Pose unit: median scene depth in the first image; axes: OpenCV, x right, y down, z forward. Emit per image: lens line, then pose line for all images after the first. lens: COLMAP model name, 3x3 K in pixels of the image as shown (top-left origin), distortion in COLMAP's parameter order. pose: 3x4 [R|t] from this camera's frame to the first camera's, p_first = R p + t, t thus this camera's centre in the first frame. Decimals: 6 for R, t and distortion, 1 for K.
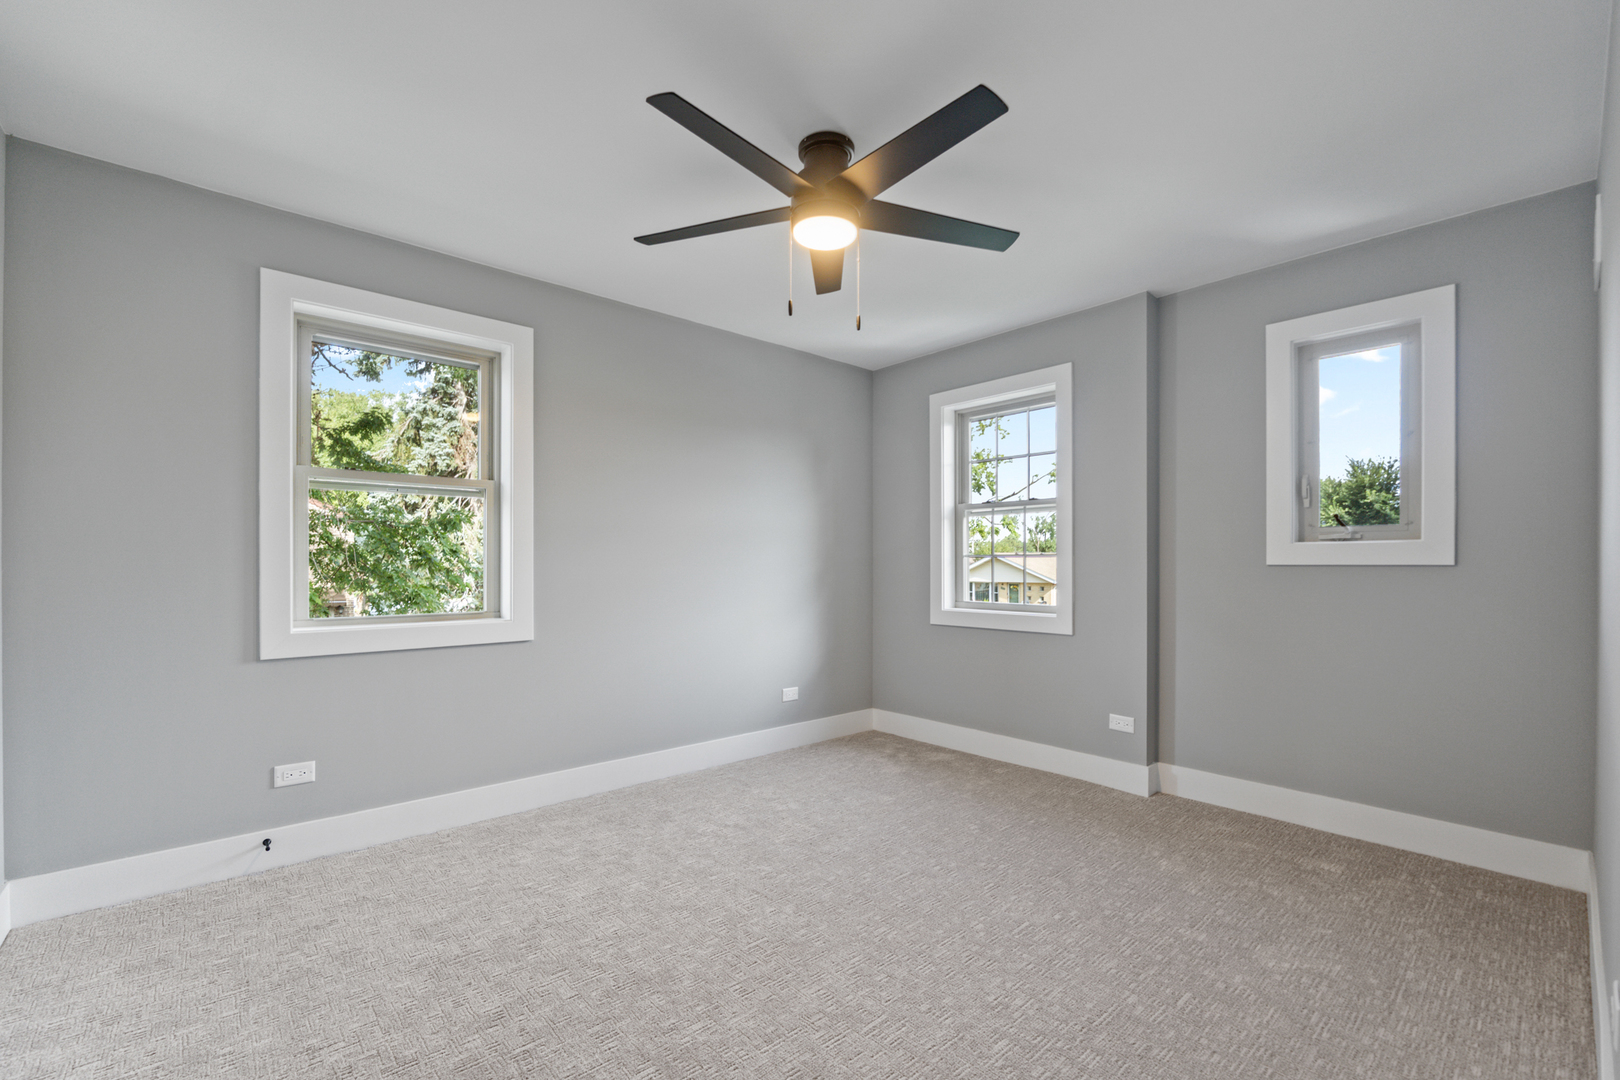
lens RADIAL K [[666.0, 0, 803.6], [0, 666.0, 572.9], [0, 0, 1]] dist [-0.000727, -0.000028]
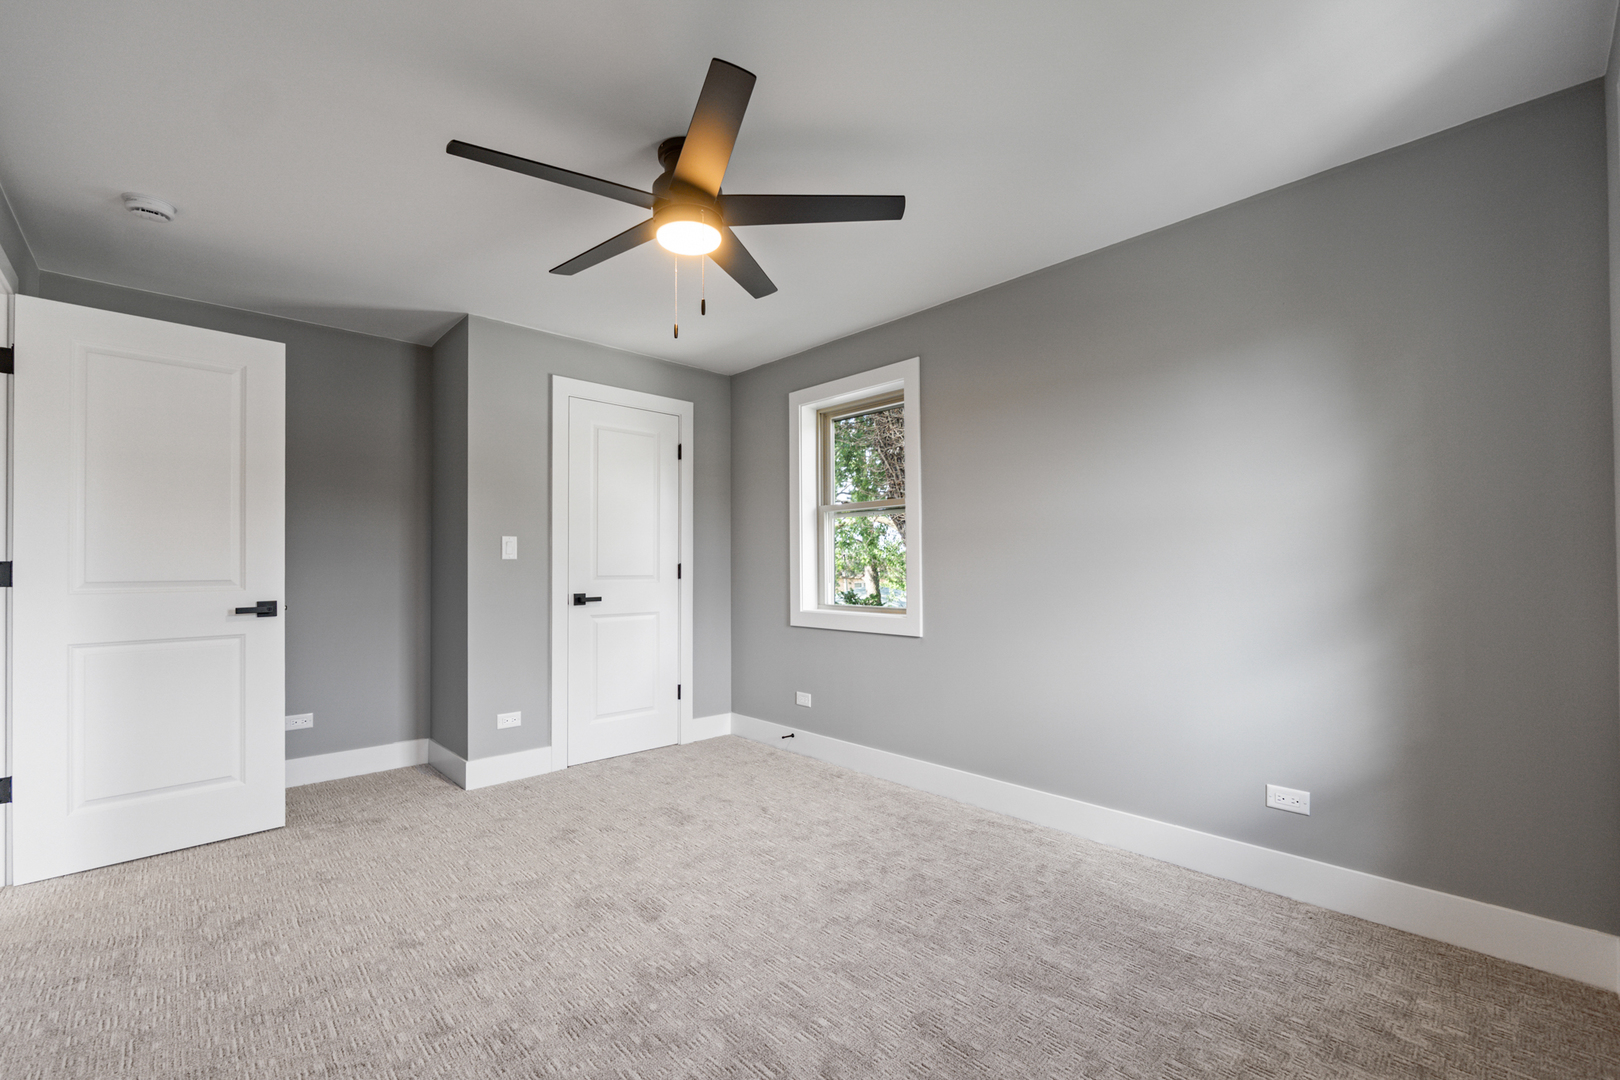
lens RADIAL K [[681.1, 0, 805.6], [0, 681.1, 554.4], [0, 0, 1]] dist [-0.002431, -0.000202]
pose [[0.029833, -0.017127, -0.999408, 0.832646], [-0.000129, 0.999853, -0.017138, -0.020448], [0.999555, 0.000640, 0.029826, 0.886255]]
